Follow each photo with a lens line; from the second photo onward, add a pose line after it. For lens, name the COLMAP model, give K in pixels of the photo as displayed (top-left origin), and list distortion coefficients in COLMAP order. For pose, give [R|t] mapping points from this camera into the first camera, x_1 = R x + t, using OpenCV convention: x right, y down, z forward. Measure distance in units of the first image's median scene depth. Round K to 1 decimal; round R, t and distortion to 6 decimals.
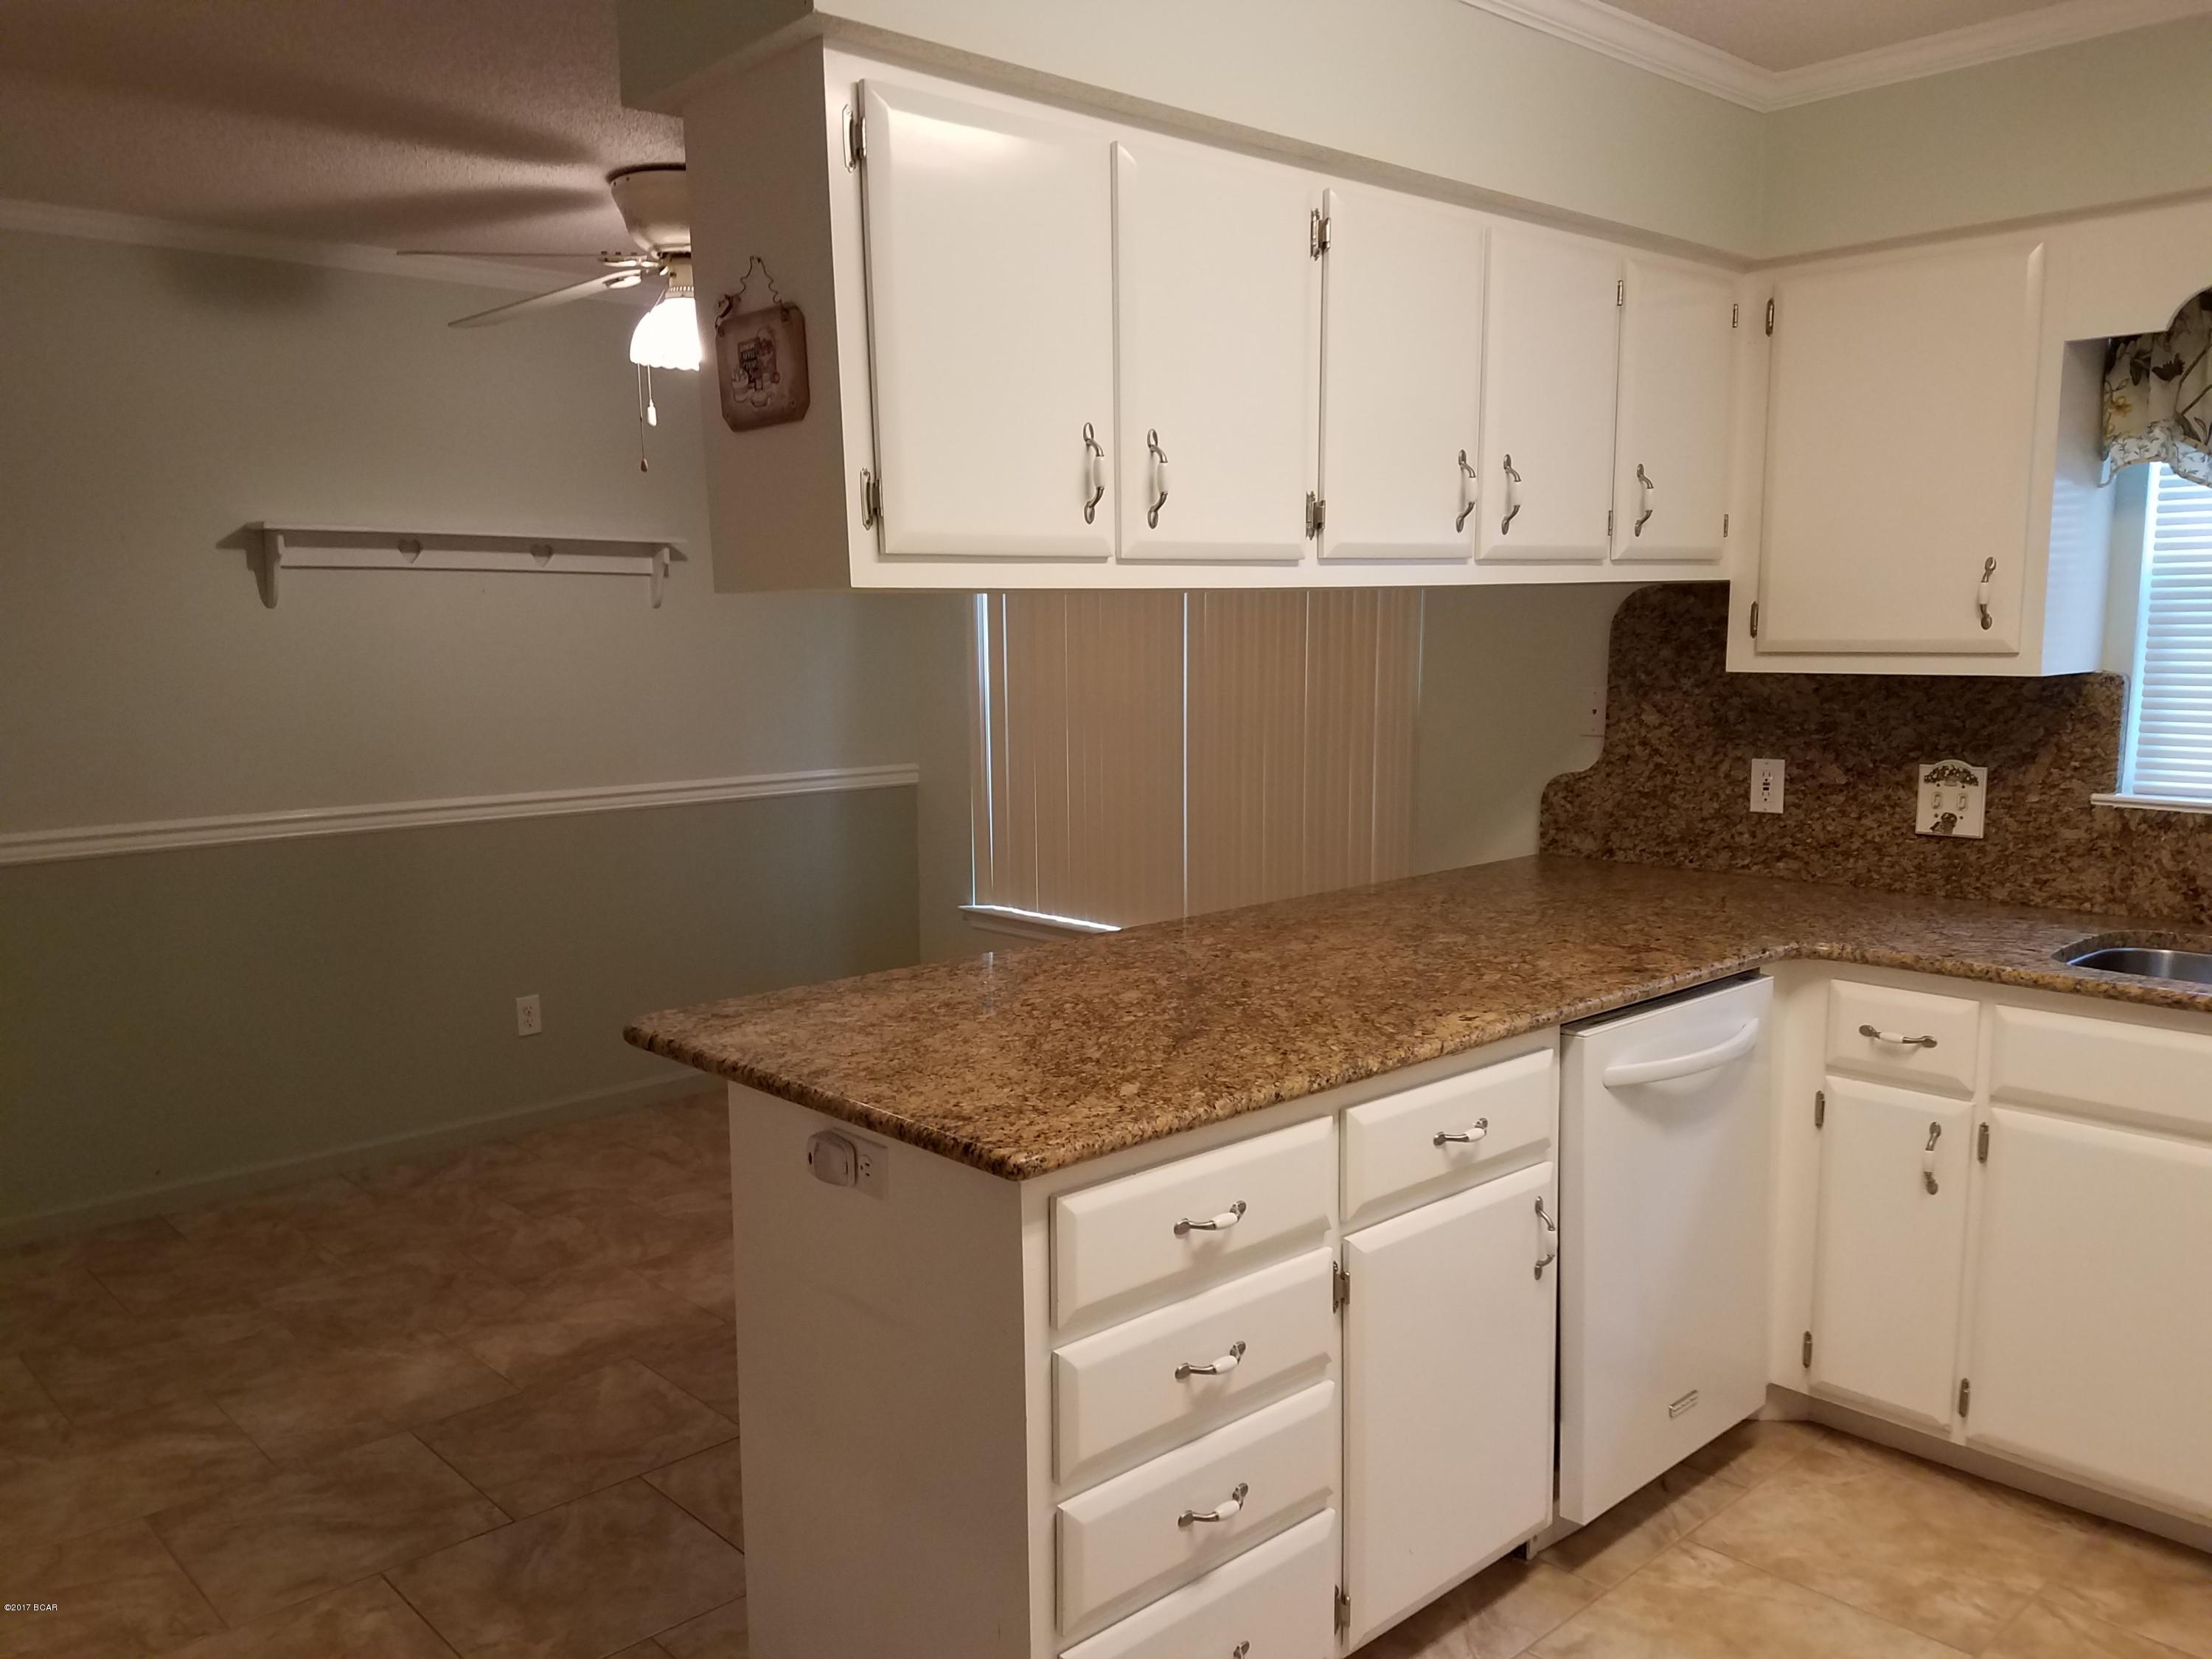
lens RADIAL K [[1796.5, 0, 1106.0], [0, 1796.5, 829.5], [0, 0, 1]] dist [0.067138, 0.004857]
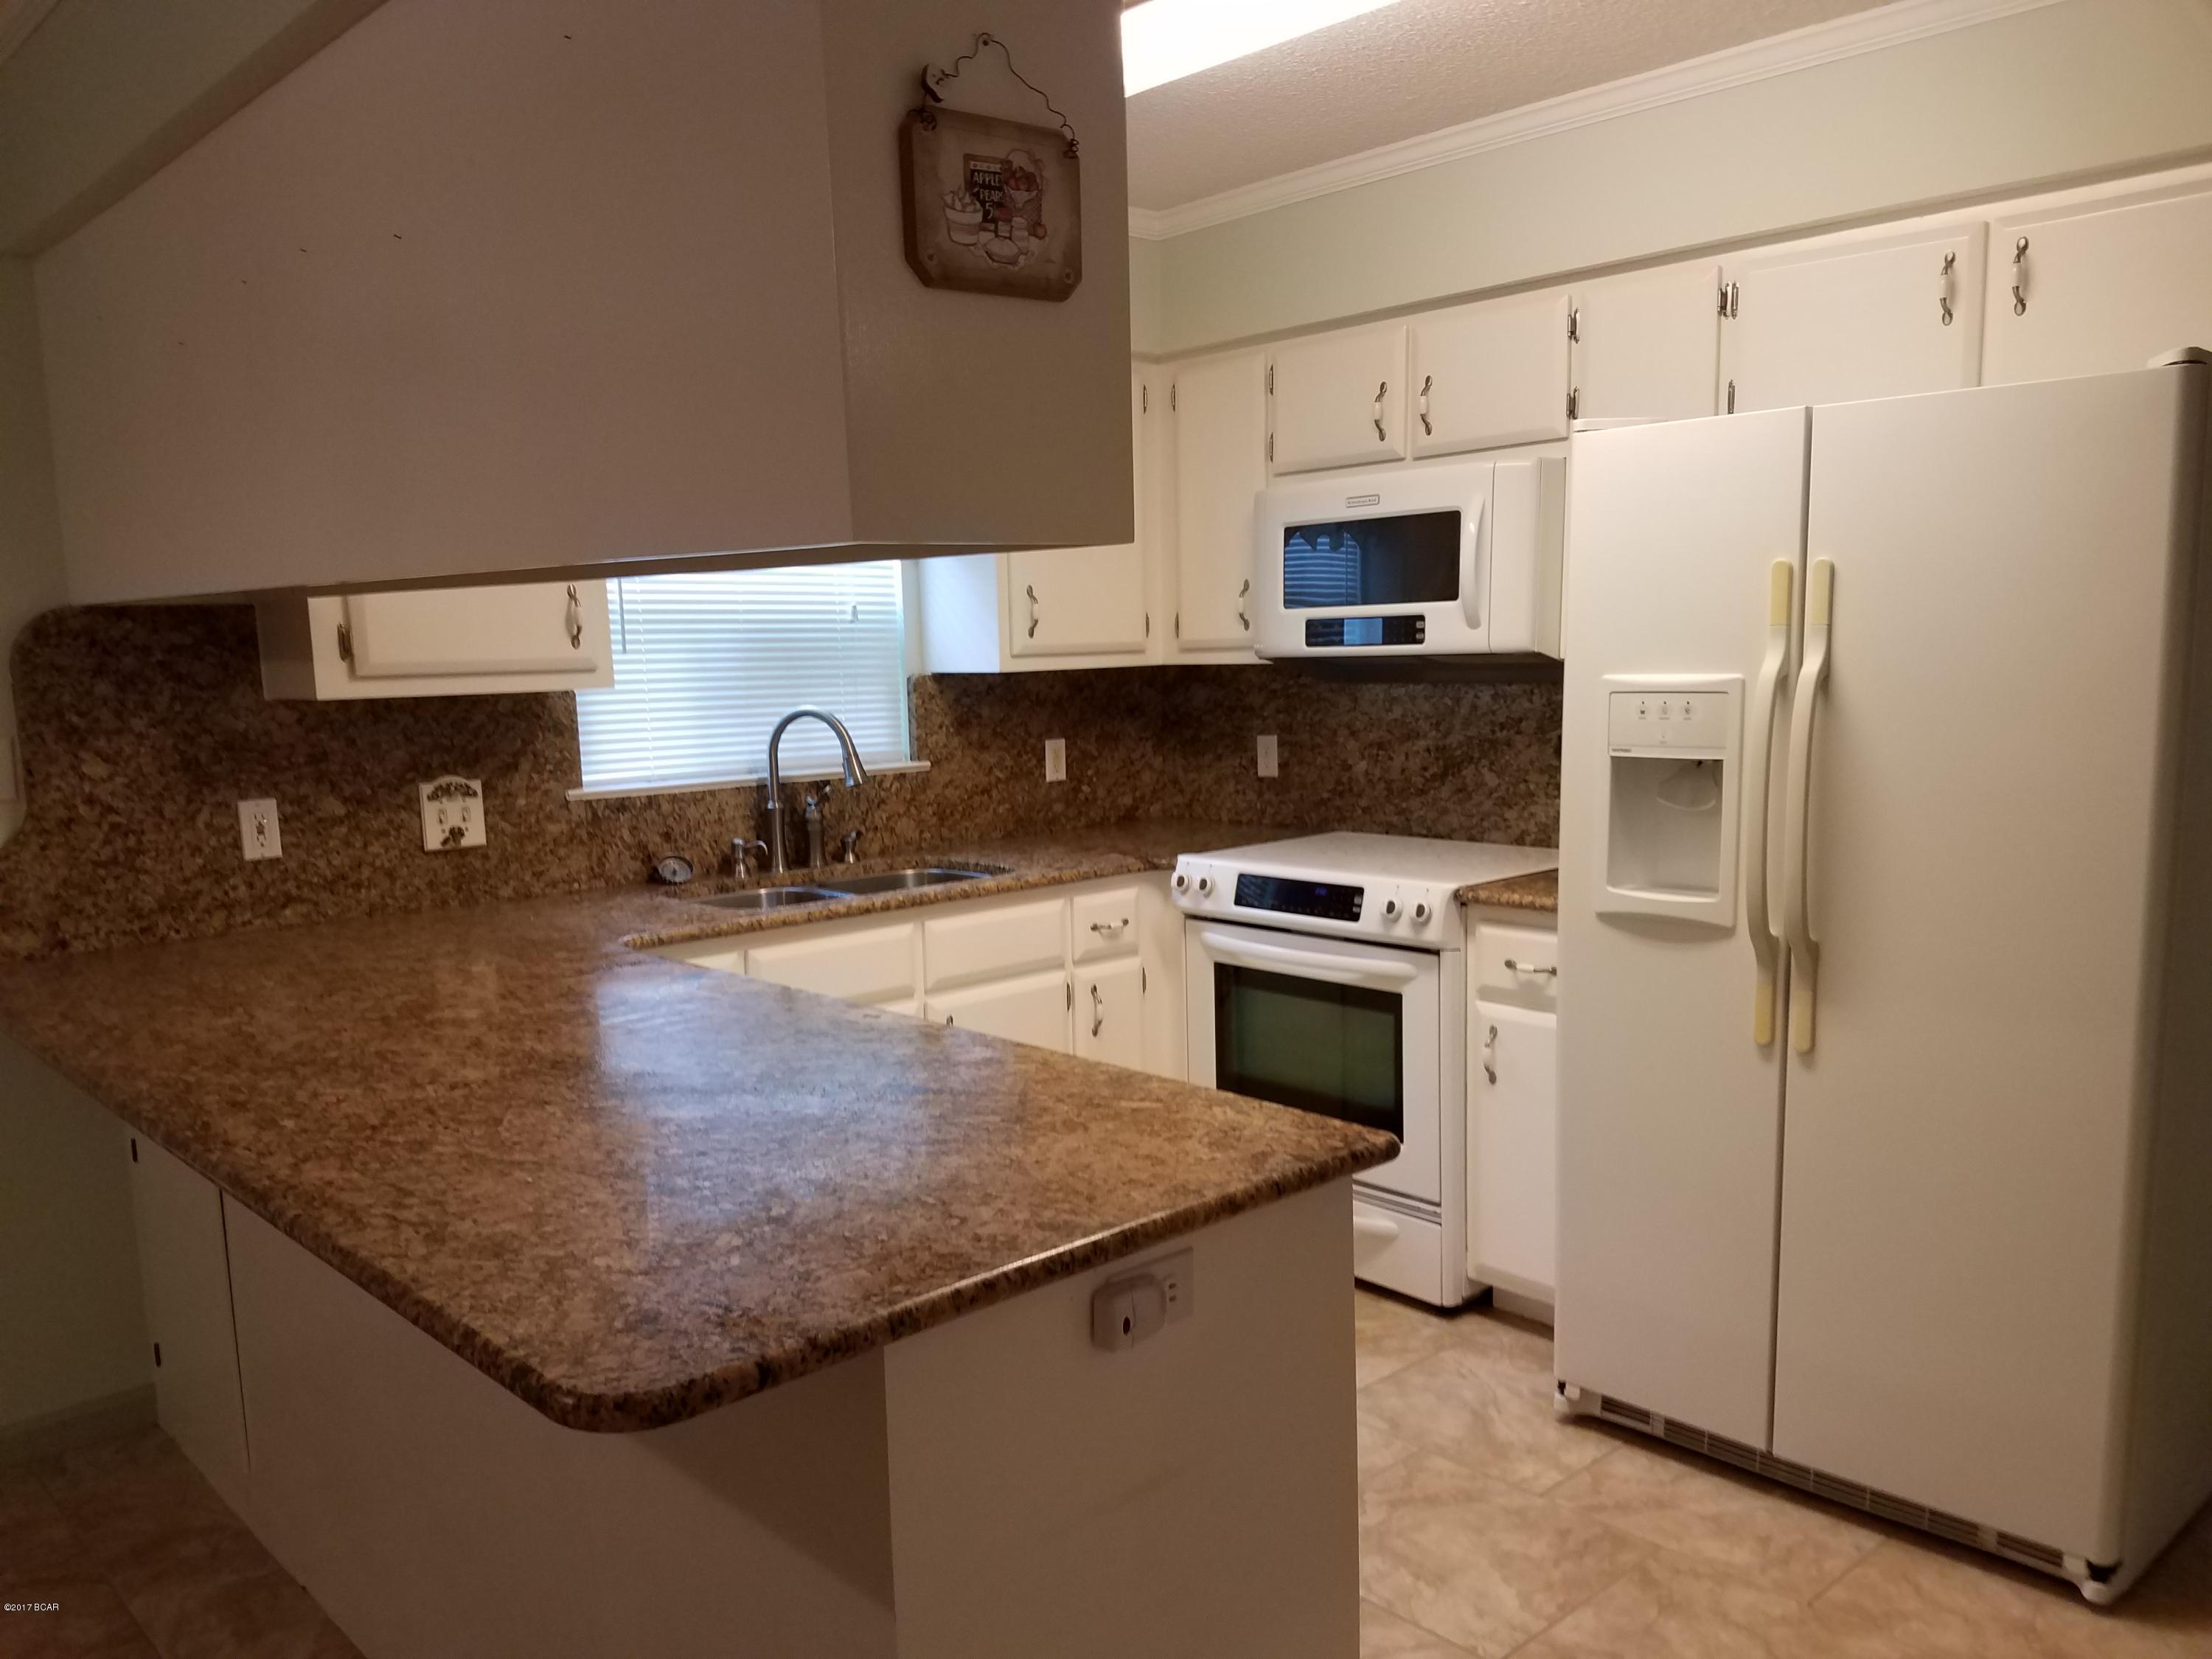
lens RADIAL K [[1702.6, 0, 1106.0], [0, 1702.6, 829.5], [0, 0, 1]] dist [0.021937, -0.005569]
pose [[0.009863, -0.104498, 0.994476, -0.501000], [0.145727, 0.984057, 0.101958, -0.051489], [-0.989276, 0.143916, 0.024934, 0.581892]]
